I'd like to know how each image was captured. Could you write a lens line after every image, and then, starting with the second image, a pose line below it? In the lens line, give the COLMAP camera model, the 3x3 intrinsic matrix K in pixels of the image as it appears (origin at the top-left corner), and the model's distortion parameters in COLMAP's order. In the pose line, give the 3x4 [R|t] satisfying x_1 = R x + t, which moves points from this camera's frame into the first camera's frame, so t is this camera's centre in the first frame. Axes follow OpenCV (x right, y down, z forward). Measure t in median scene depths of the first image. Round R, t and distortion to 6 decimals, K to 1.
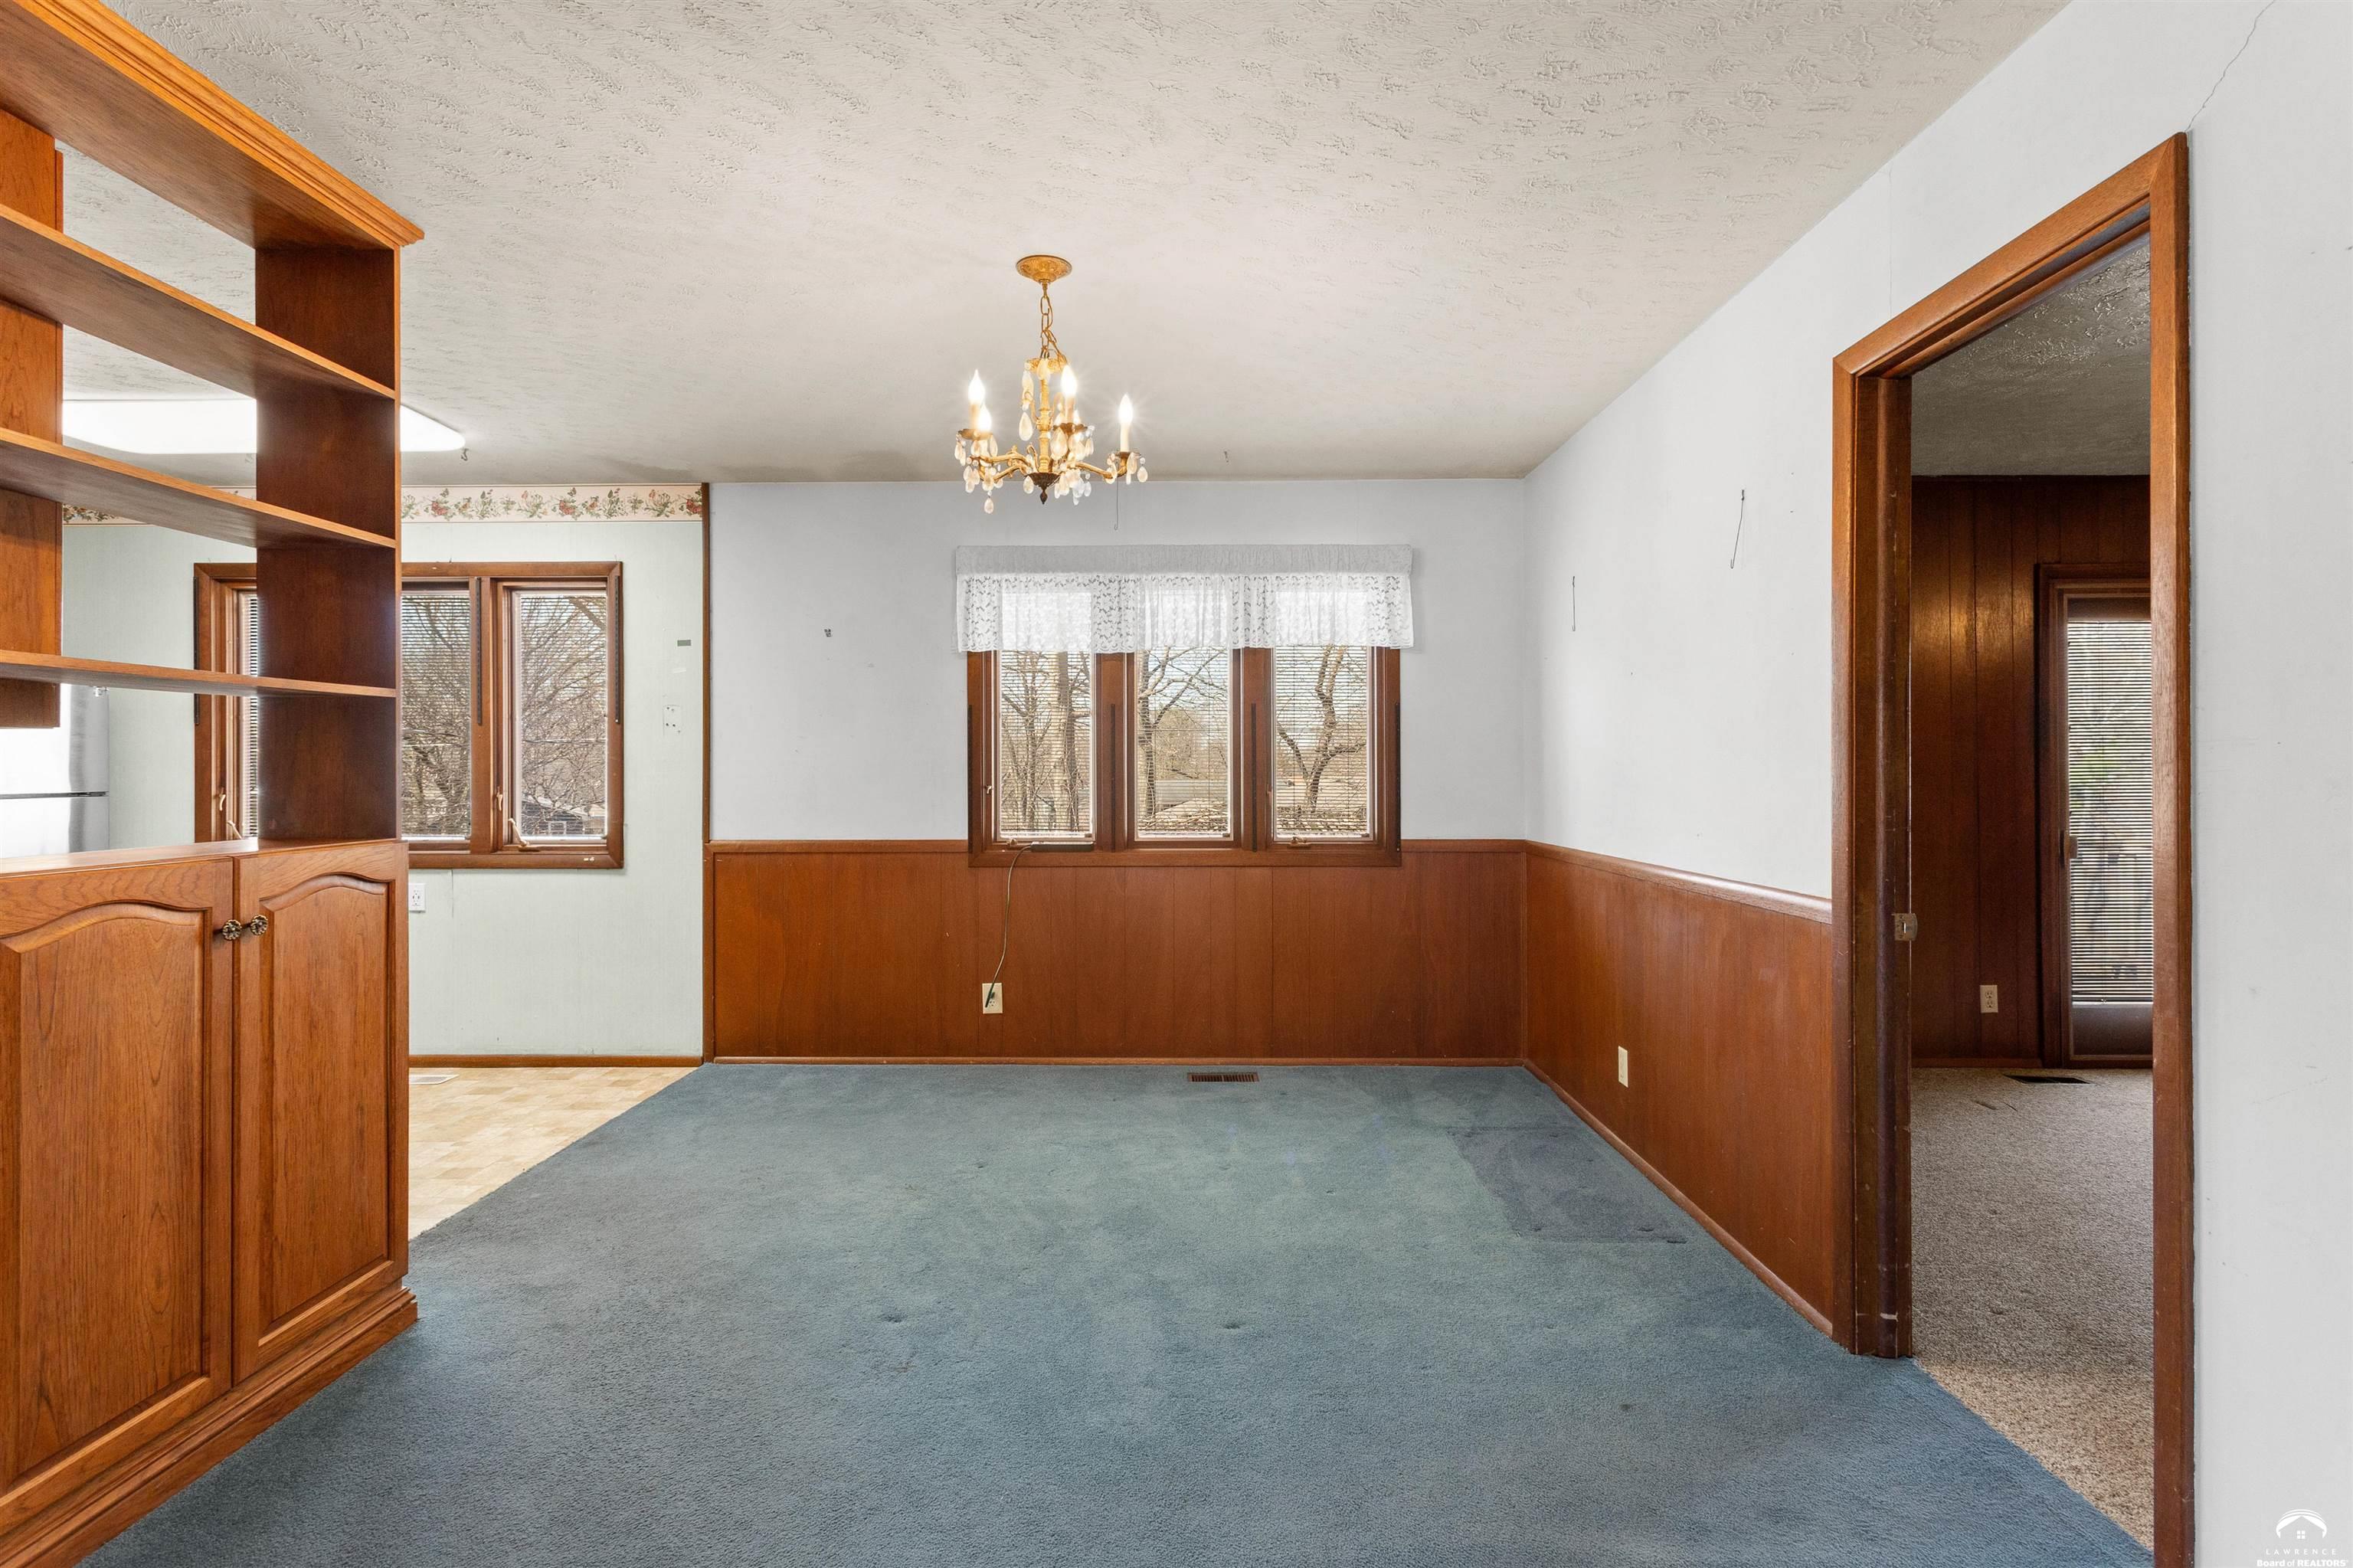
lens RADIAL K [[1122.7, 0, 1176.6], [0, 1122.7, 766.0], [0, 0, 1]] dist [-0.002076, -0.000402]
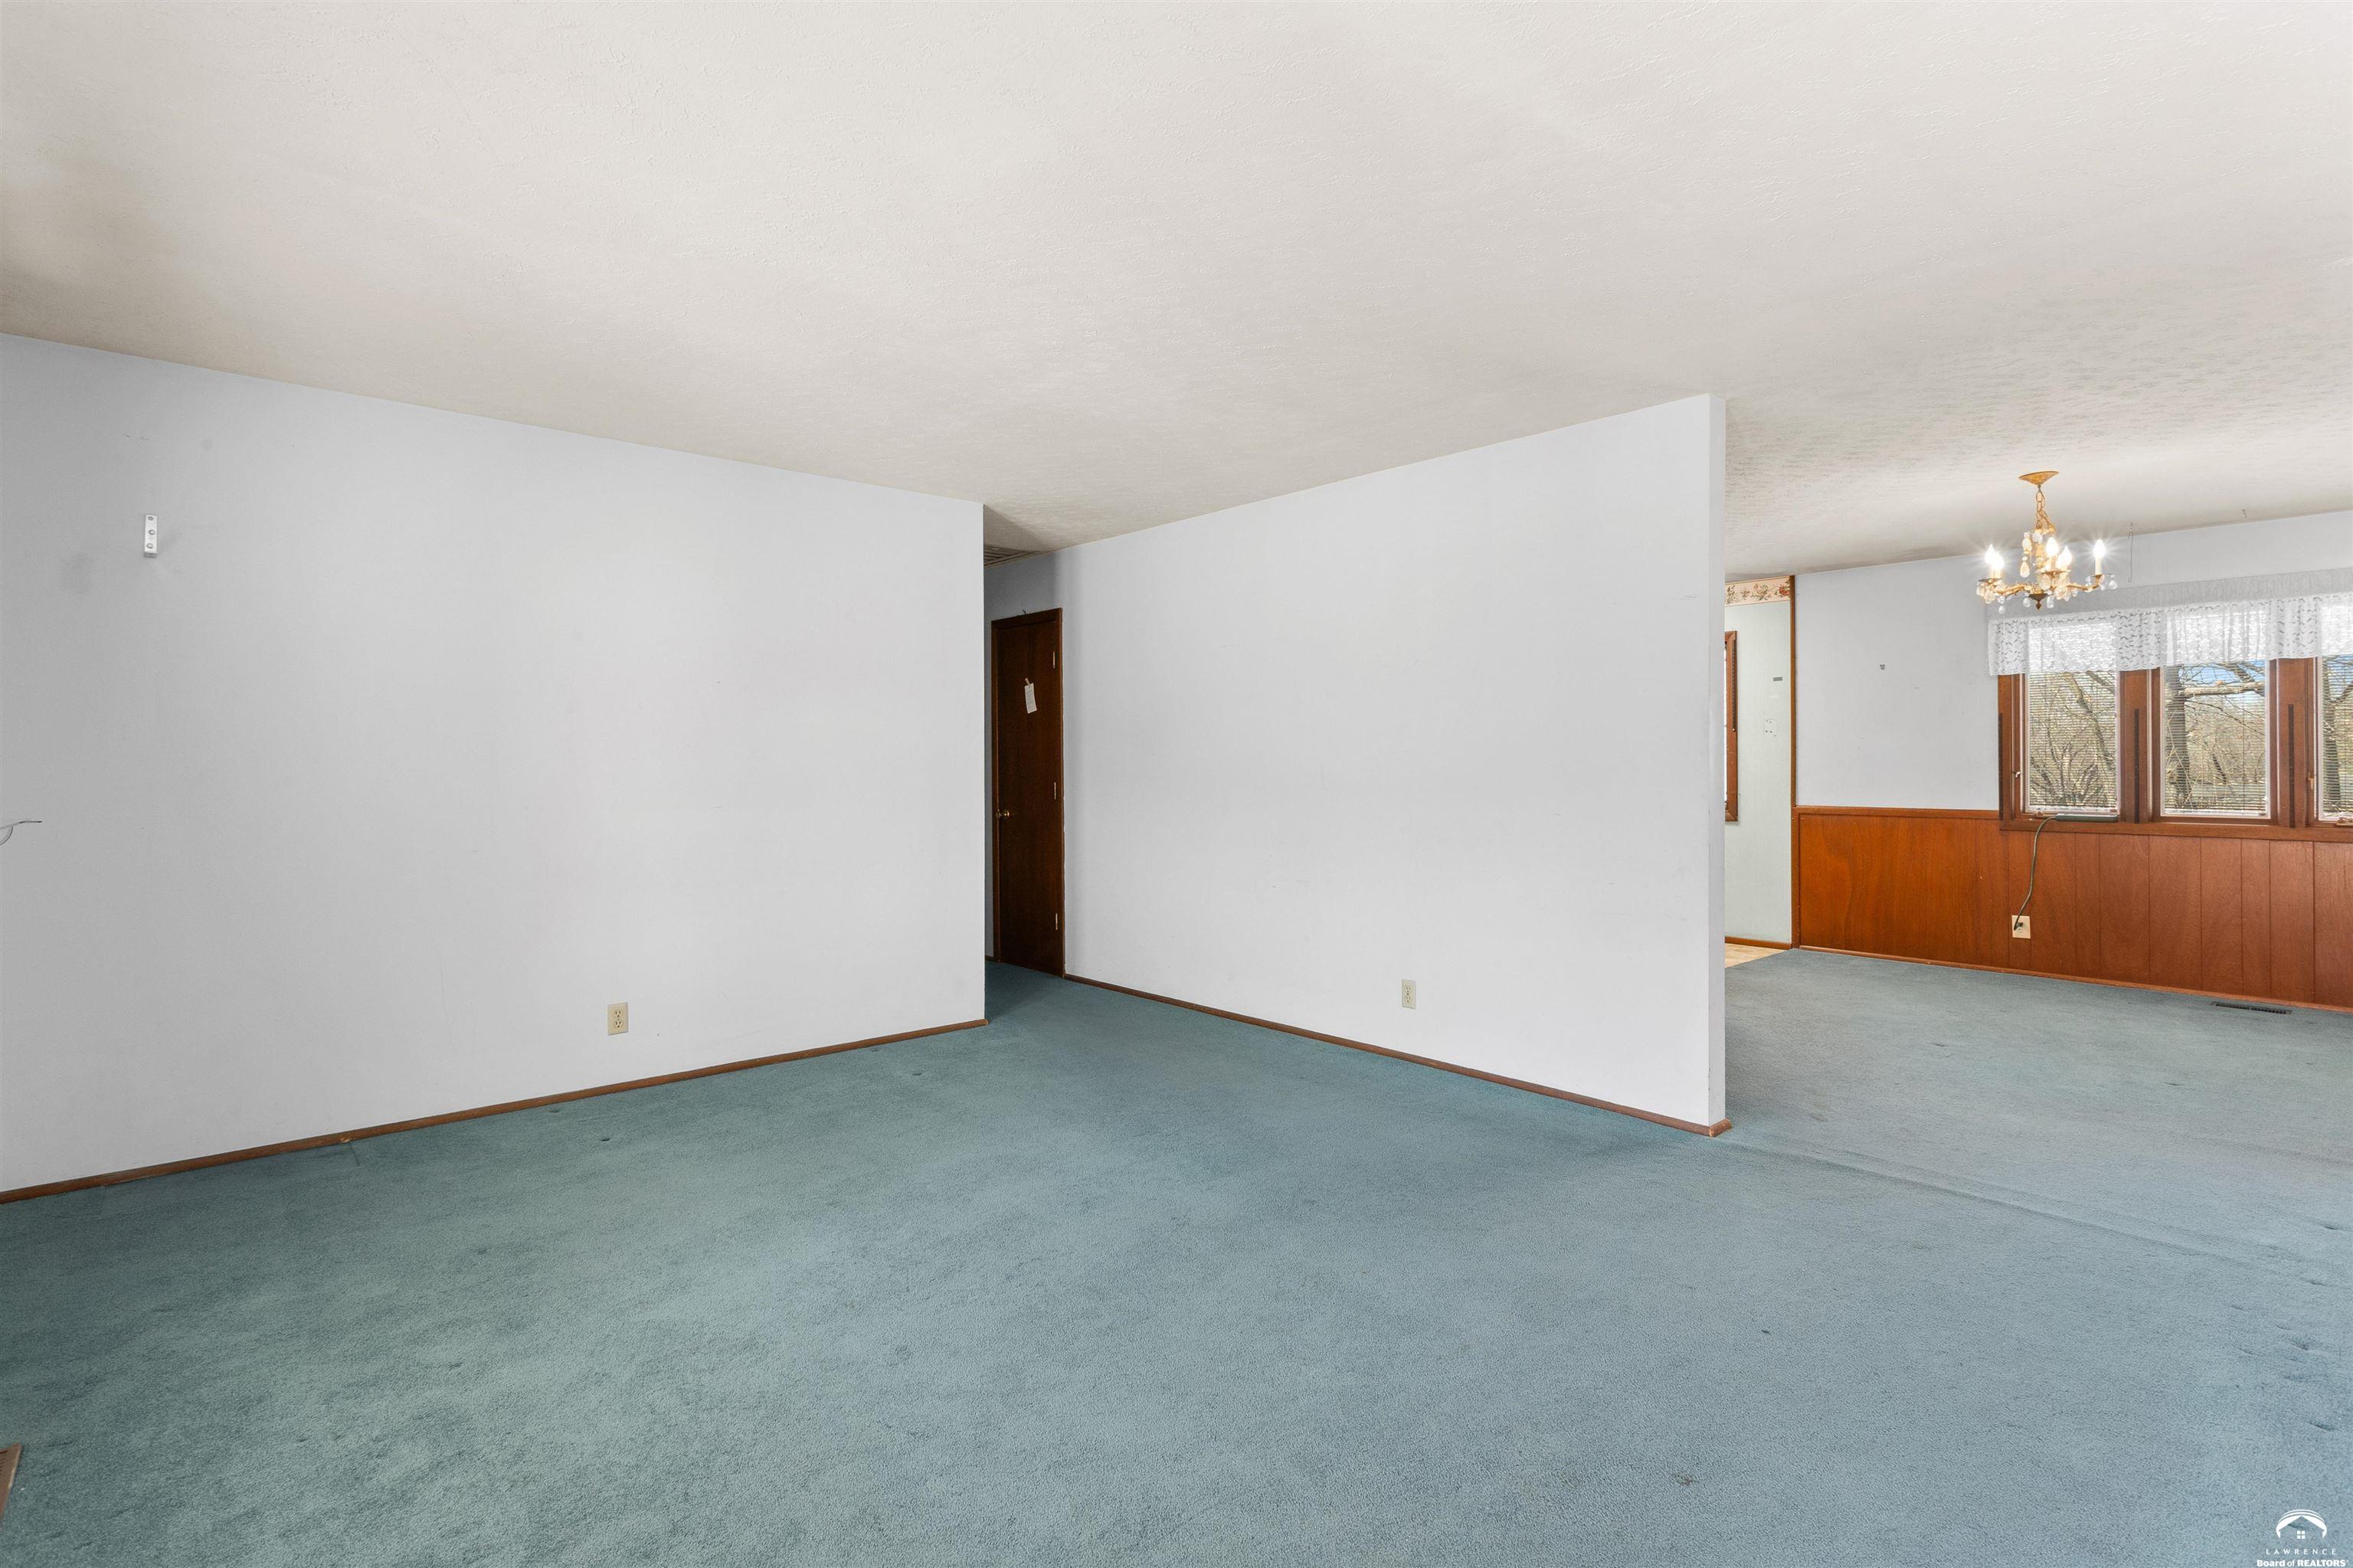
lens RADIAL K [[1114.9, 0, 1167.2], [0, 1114.9, 756.0], [0, 0, 1]] dist [0.001310, 0.000236]
pose [[0.663423, -0.001426, -0.748243, 0.165237], [0.004034, 0.999990, 0.001671, -0.007812], [0.748234, -0.004127, 0.663422, -0.687792]]
